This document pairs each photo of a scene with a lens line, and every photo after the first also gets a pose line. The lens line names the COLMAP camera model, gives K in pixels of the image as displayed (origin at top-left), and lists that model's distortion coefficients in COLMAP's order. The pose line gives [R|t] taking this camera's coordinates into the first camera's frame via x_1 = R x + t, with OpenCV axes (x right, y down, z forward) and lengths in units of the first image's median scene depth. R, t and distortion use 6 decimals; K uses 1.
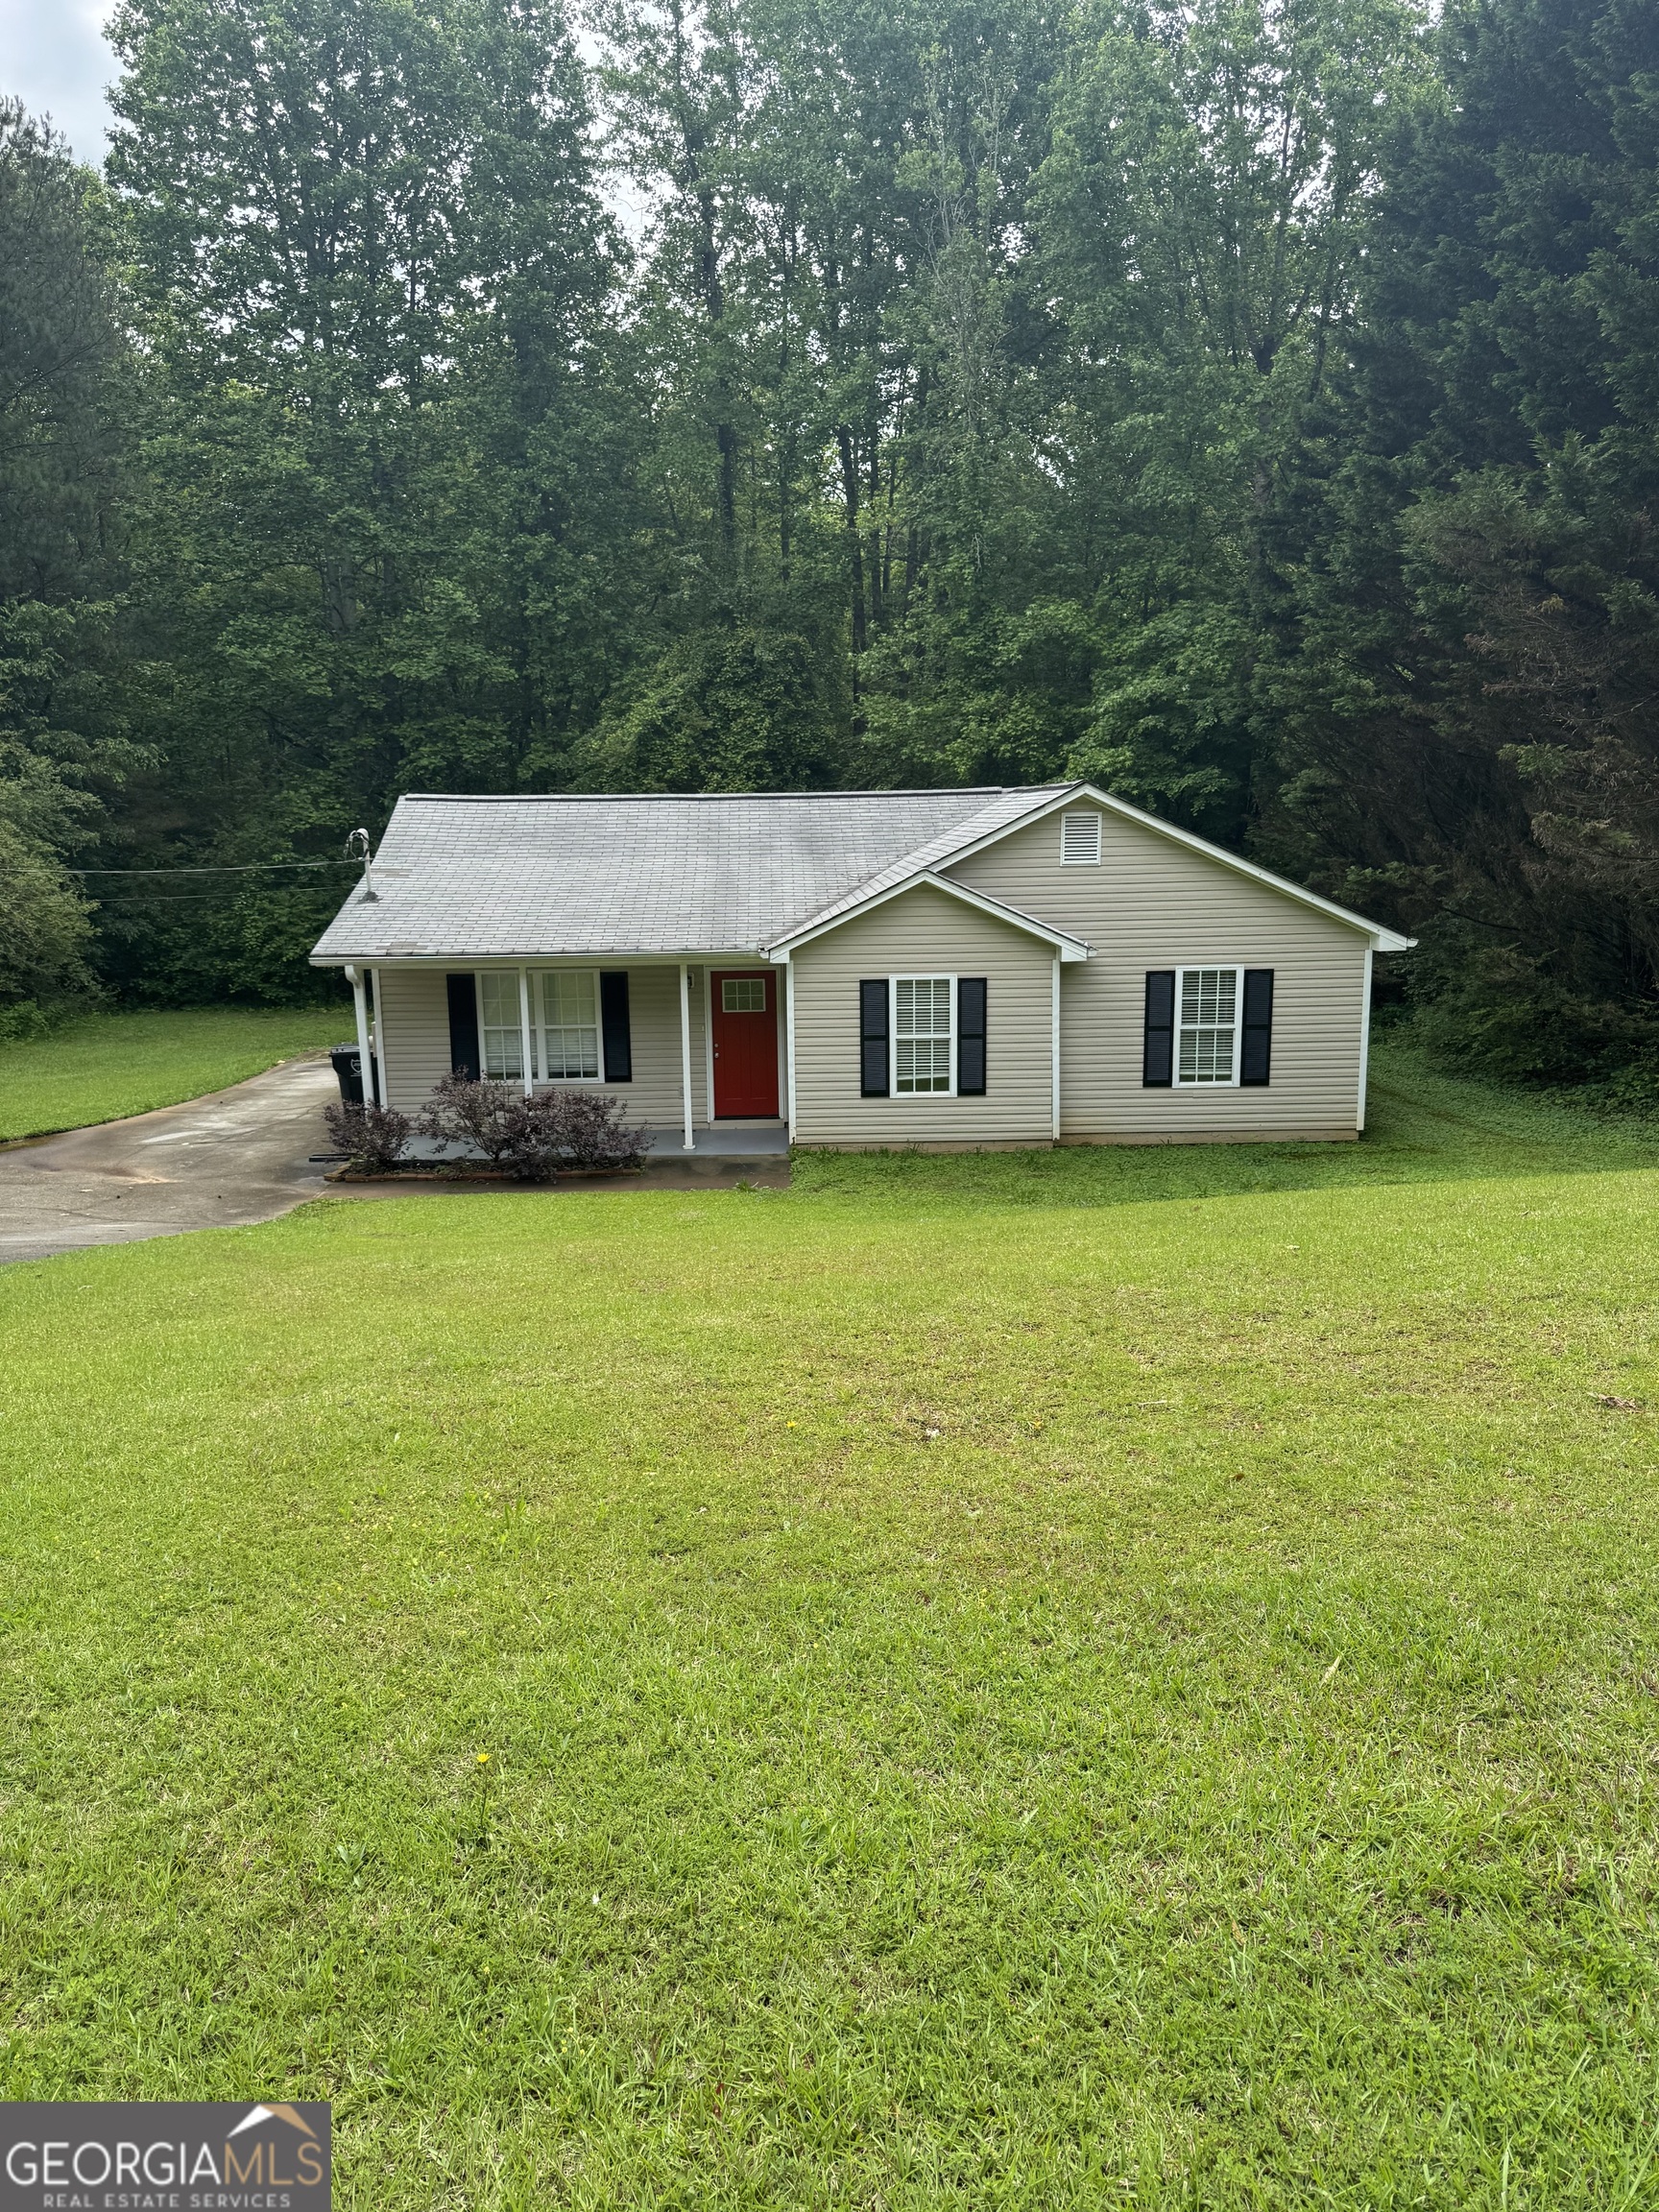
lens RADIAL K [[1523.9, 0, 829.5], [0, 1523.9, 1106.0], [0, 0, 1]] dist [0.004048, 0.000798]
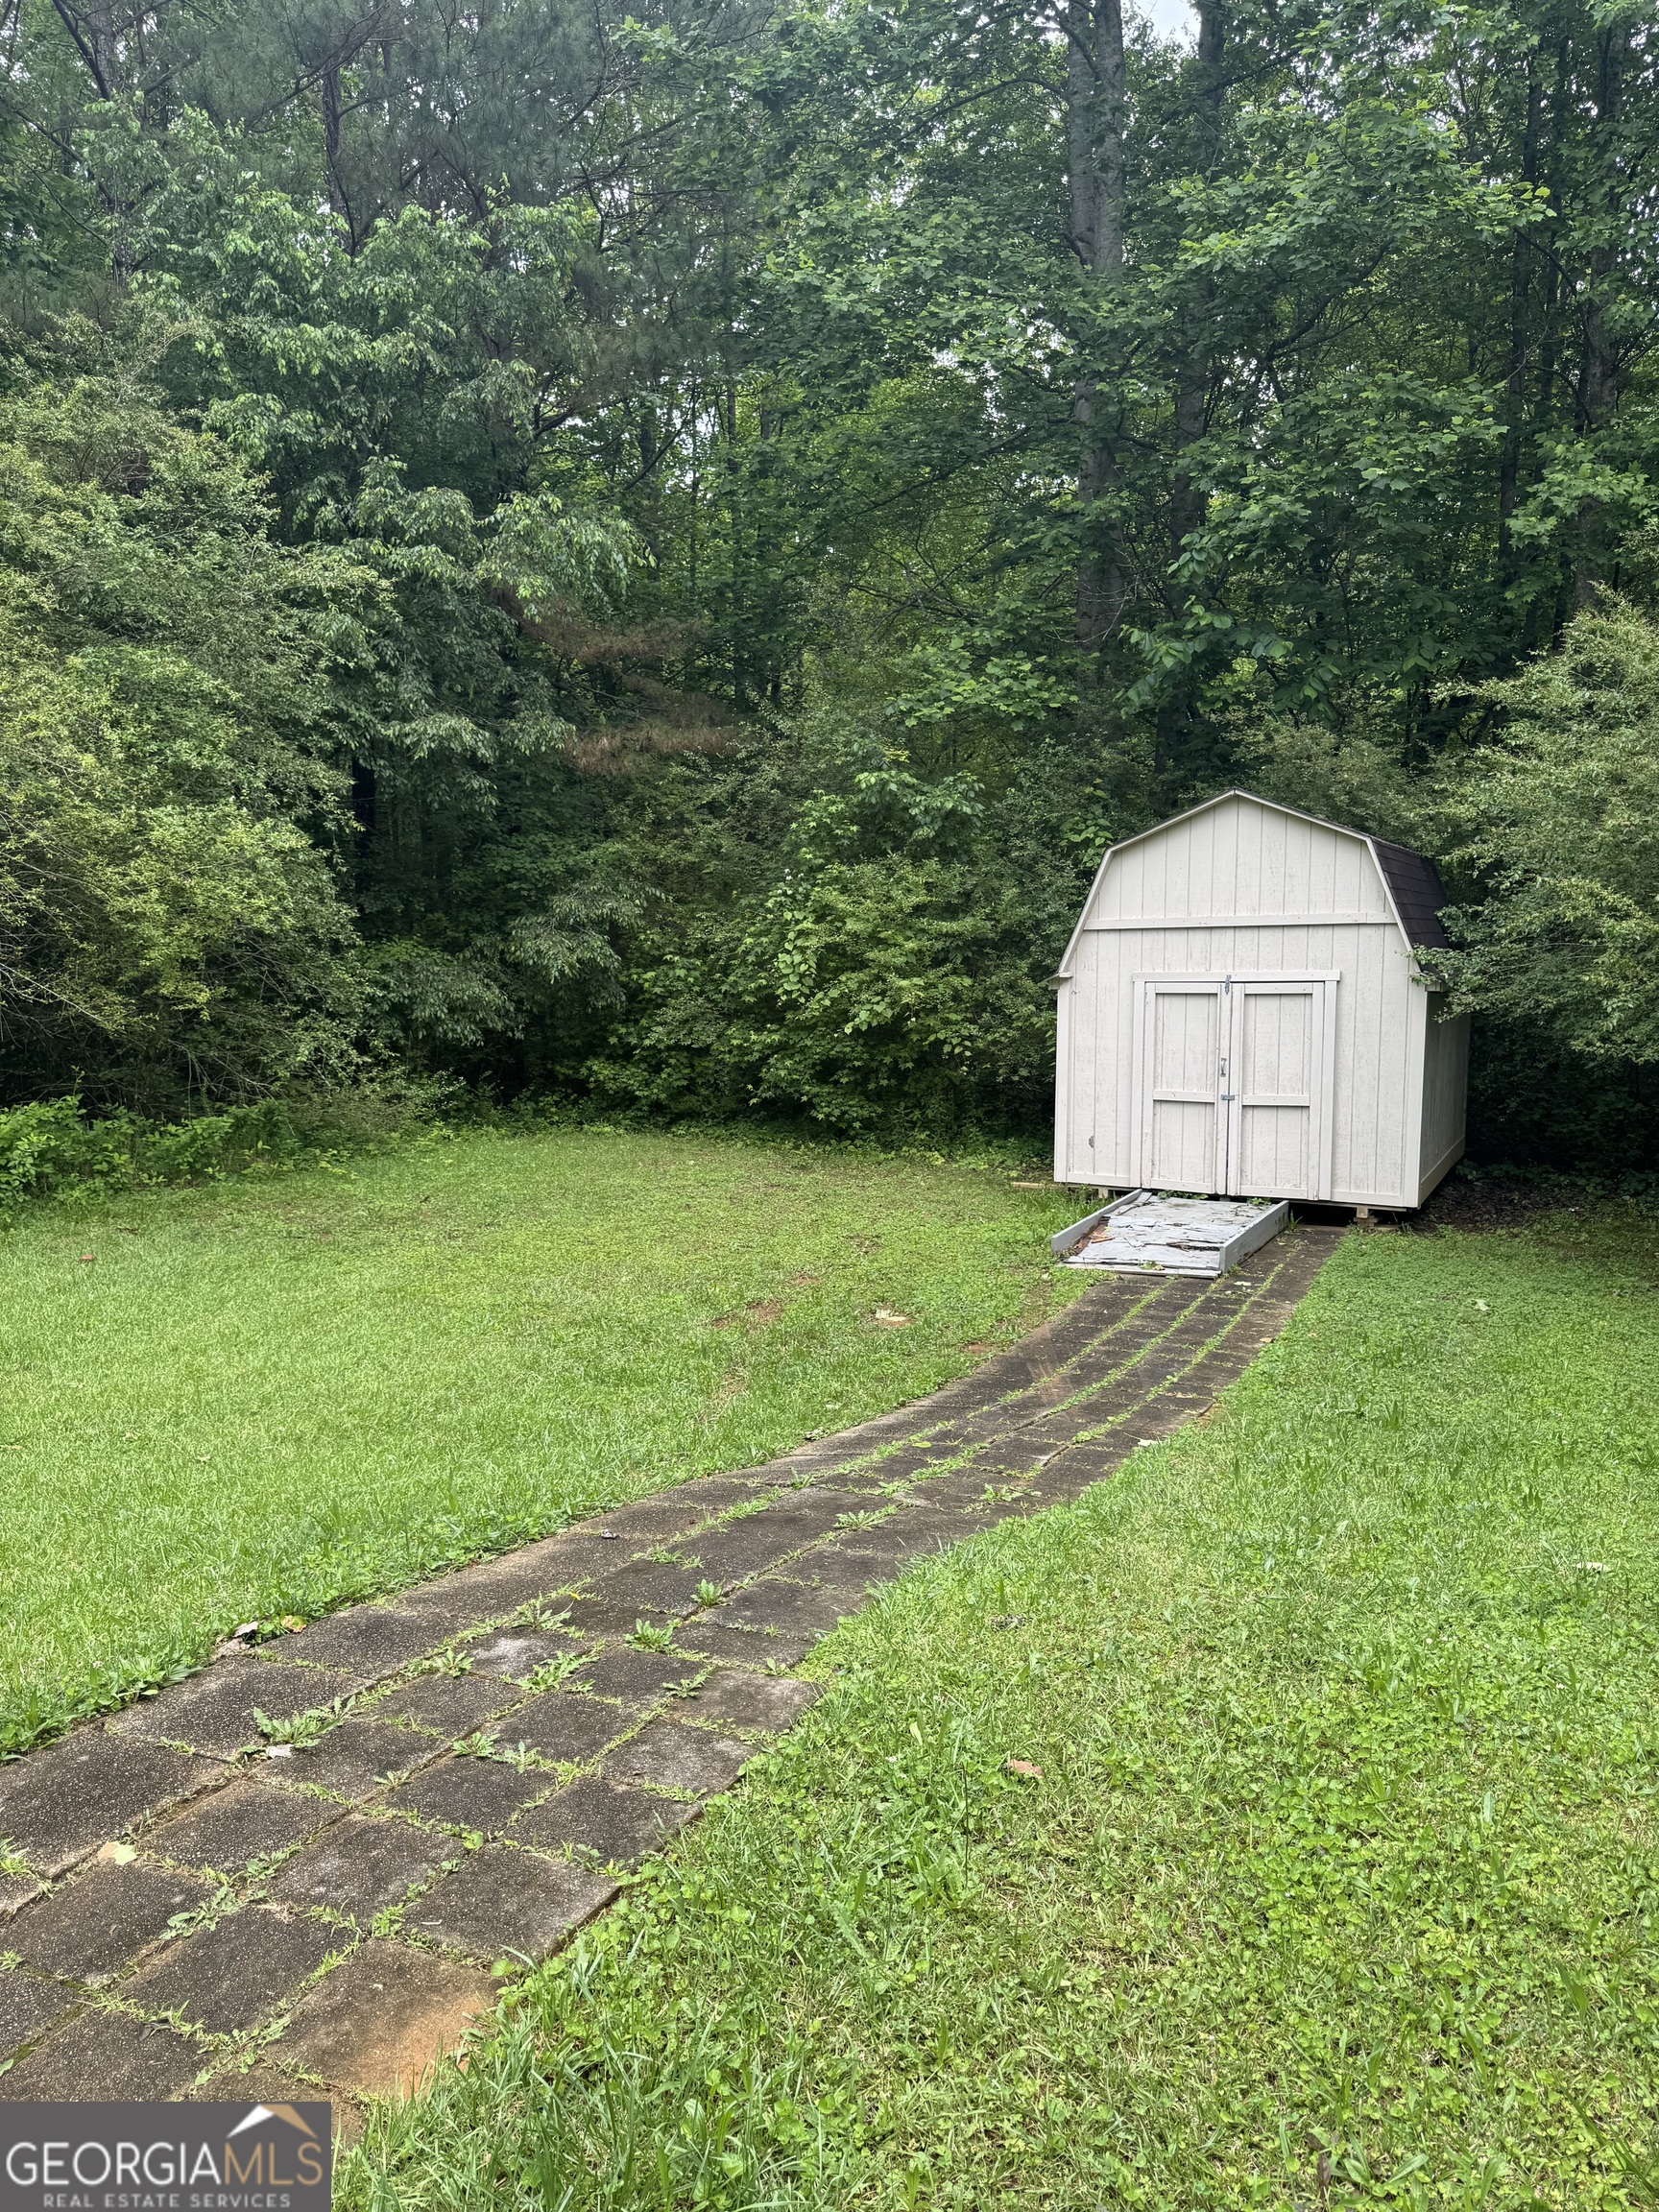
lens RADIAL K [[1523.9, 0, 829.5], [0, 1523.9, 1106.0], [0, 0, 1]] dist [0.004048, 0.000798]
pose [[0.878381, 0.063675, -0.473700, -0.170982], [-0.095537, 0.994476, -0.043477, -0.057388], [0.468315, 0.083446, 0.879613, 0.640449]]
